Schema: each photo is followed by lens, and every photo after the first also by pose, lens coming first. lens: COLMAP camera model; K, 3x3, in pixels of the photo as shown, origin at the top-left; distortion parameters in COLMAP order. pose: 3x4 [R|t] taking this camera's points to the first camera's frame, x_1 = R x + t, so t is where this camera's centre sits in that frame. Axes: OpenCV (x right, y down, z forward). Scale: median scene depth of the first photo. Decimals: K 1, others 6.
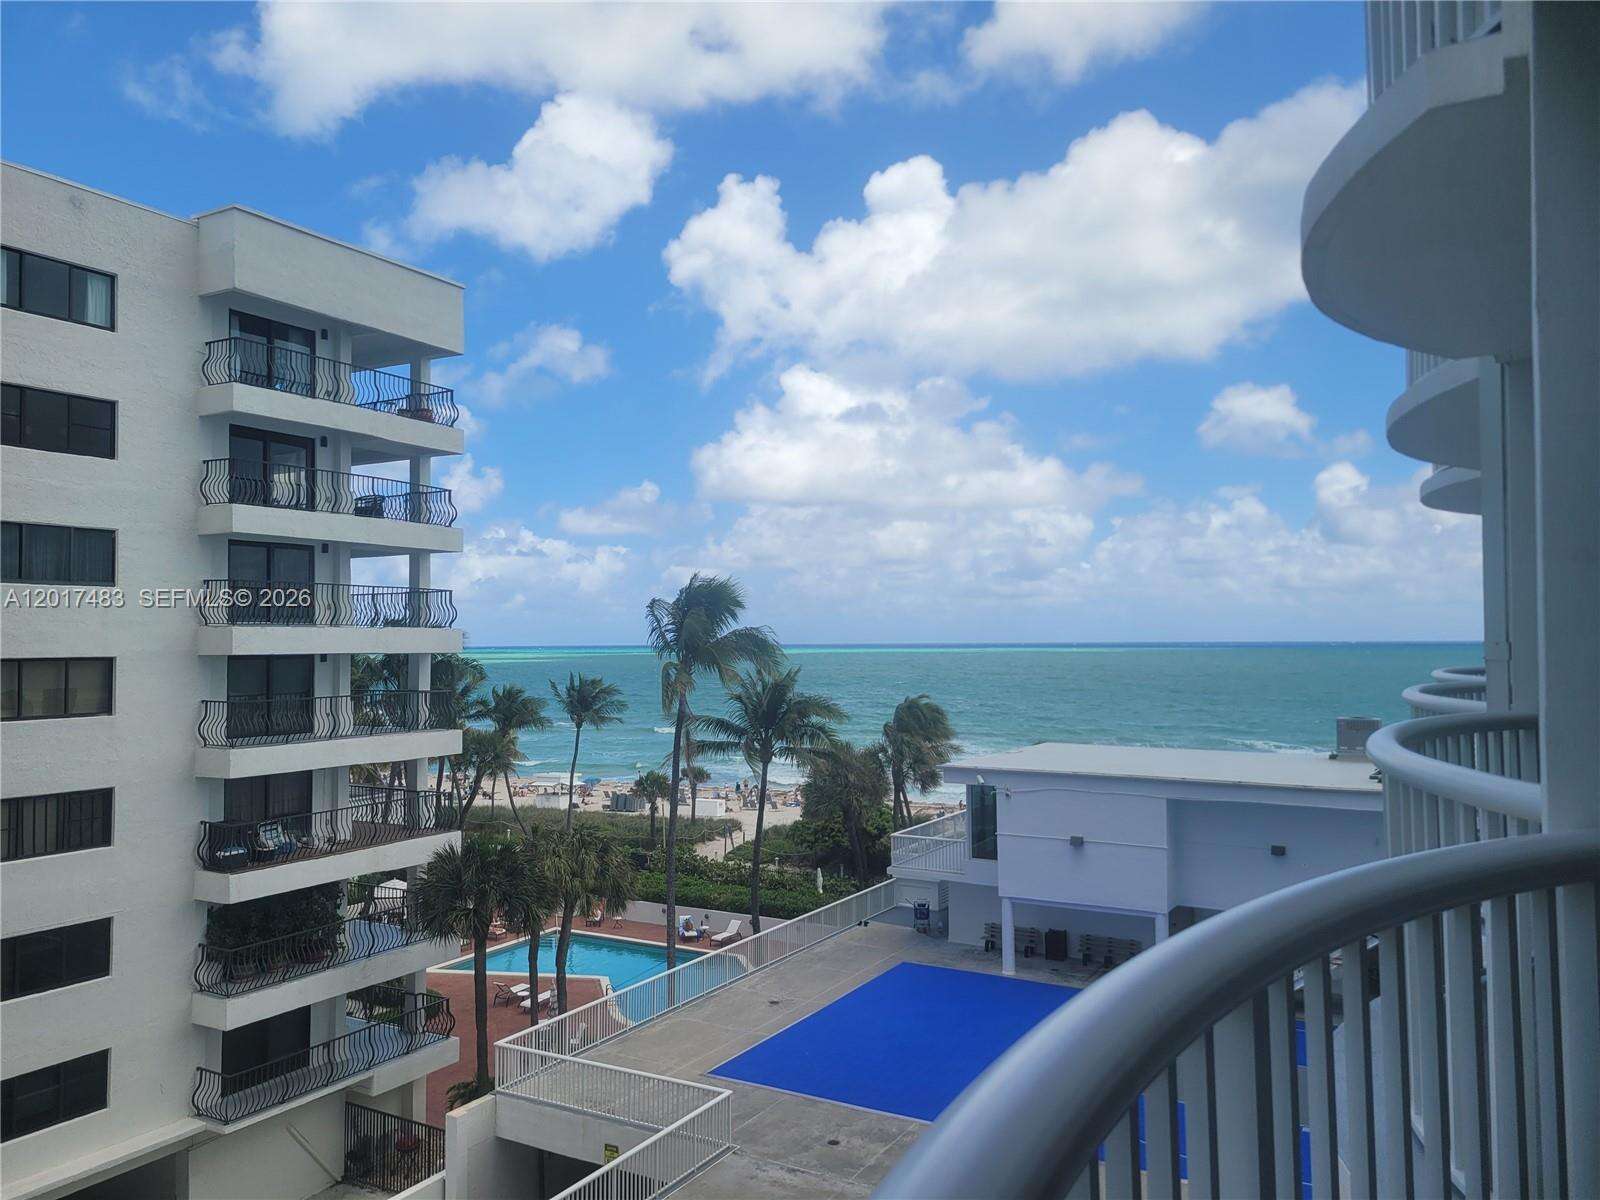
lens RADIAL K [[1186.5, 0, 778.8], [0, 1186.5, 599.9], [0, 0, 1]] dist [0.047698, -0.001688]
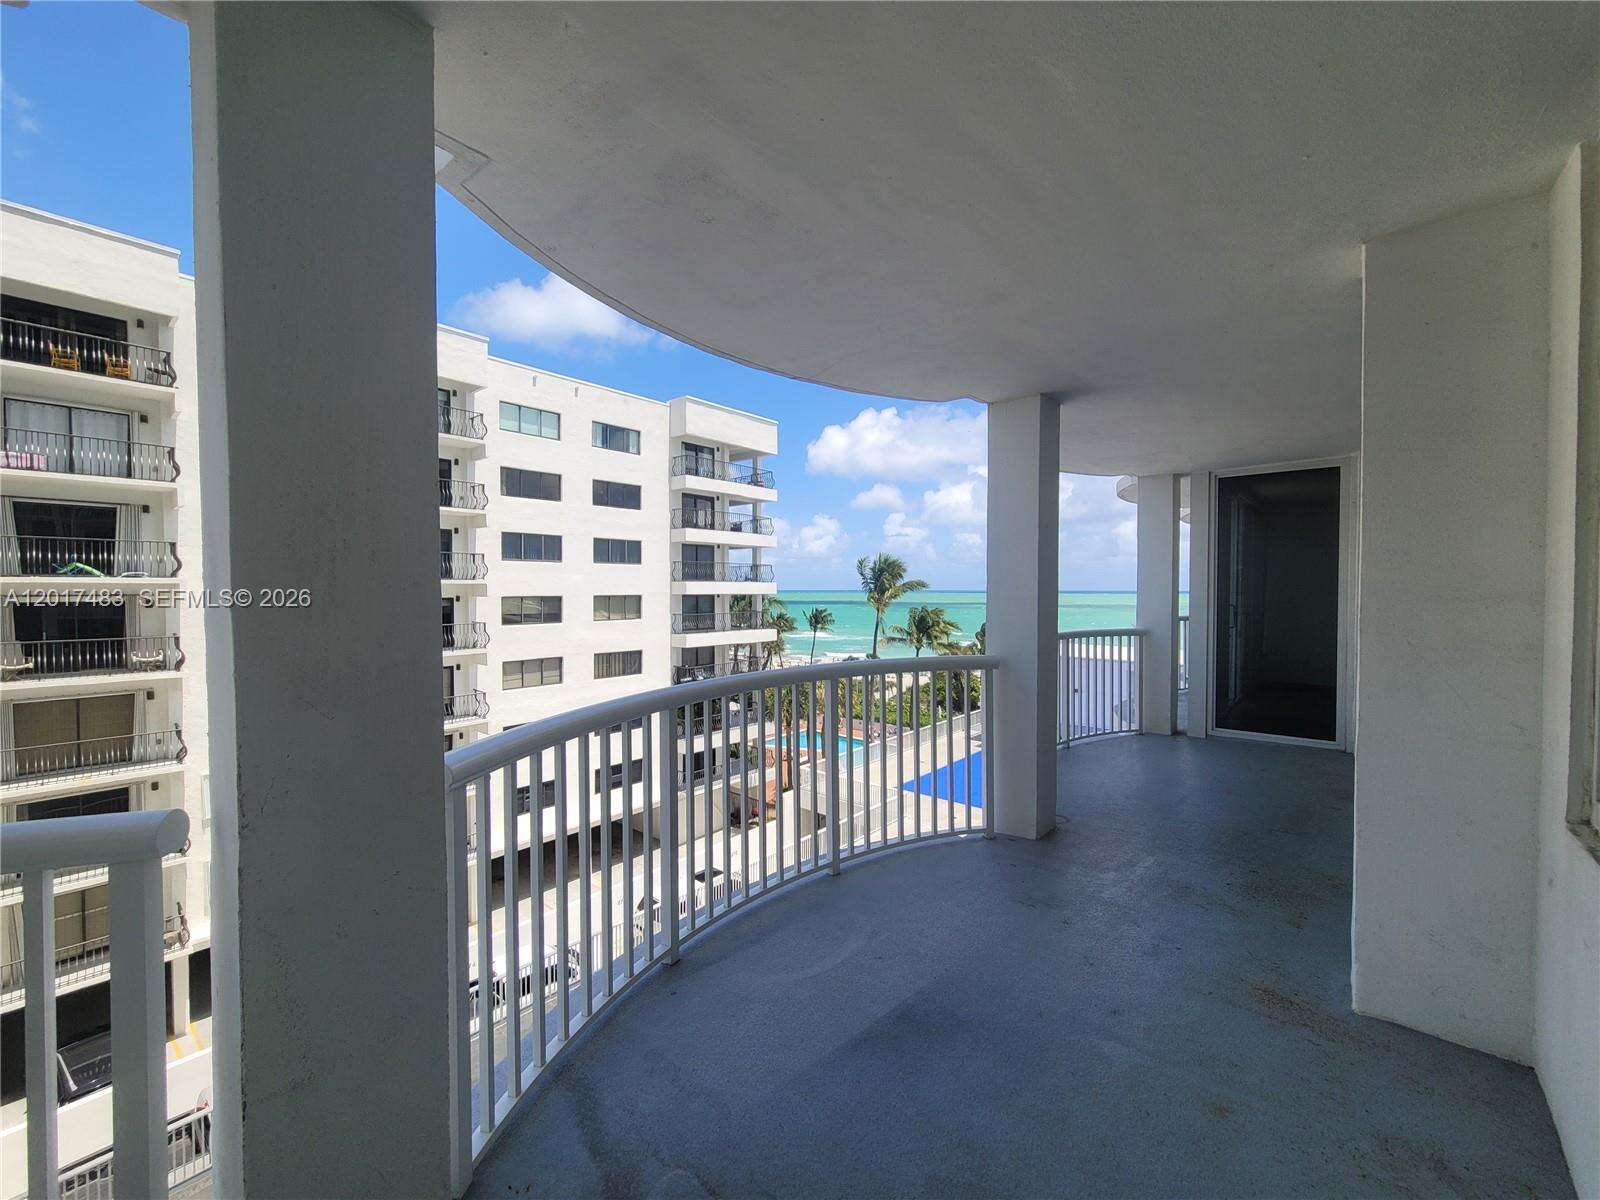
lens RADIAL K [[656.2, 0, 797.5], [0, 656.2, 594.9], [0, 0, 1]] dist [0.005751, -0.000740]
pose [[0.984294, 0.009082, -0.176302, -0.018401], [-0.000652, 0.998856, 0.047815, -0.011109], [0.176534, -0.046949, 0.983174, -0.163669]]
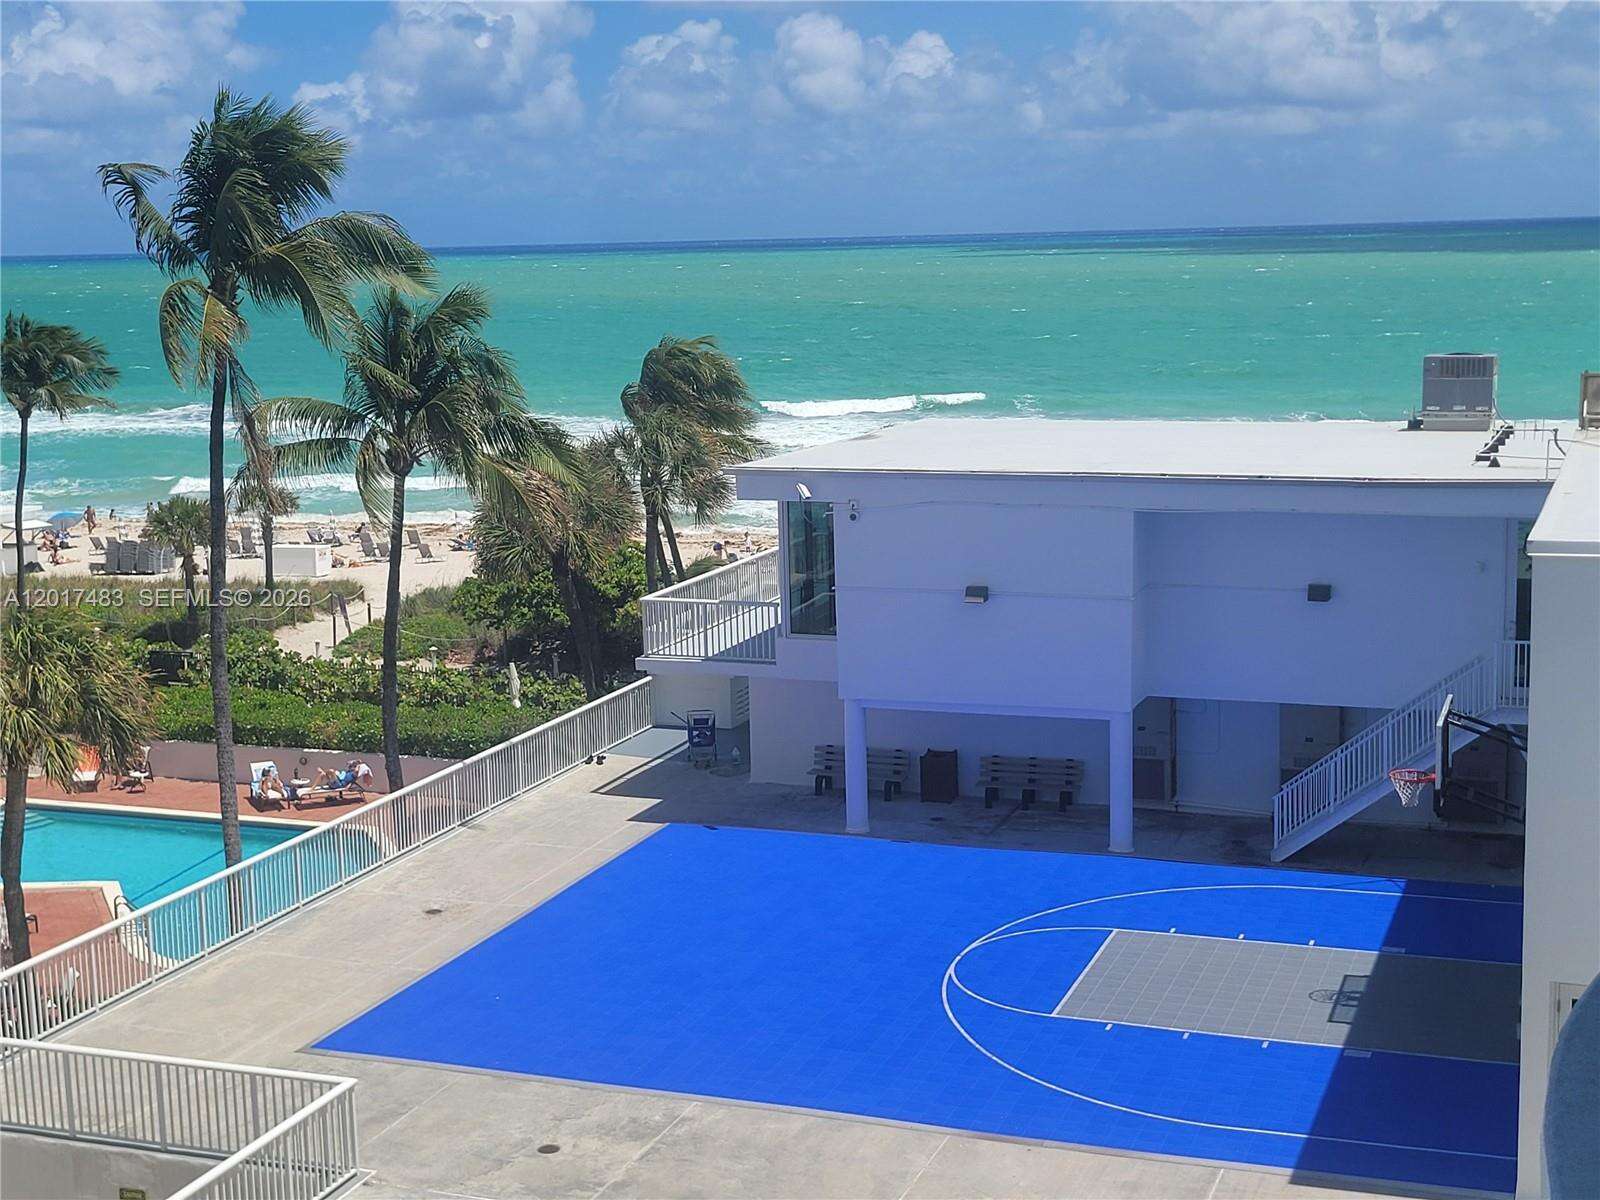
lens RADIAL K [[2192.9, 0, 810.0], [0, 2192.9, 608.8], [0, 0, 1]] dist [0.045918, 0.000000]
pose [[0.985075, -0.046228, 0.165802, 0.005656], [0.012064, 0.979433, 0.201408, 0.003827], [-0.171702, -0.196401, 0.965373, 0.034948]]
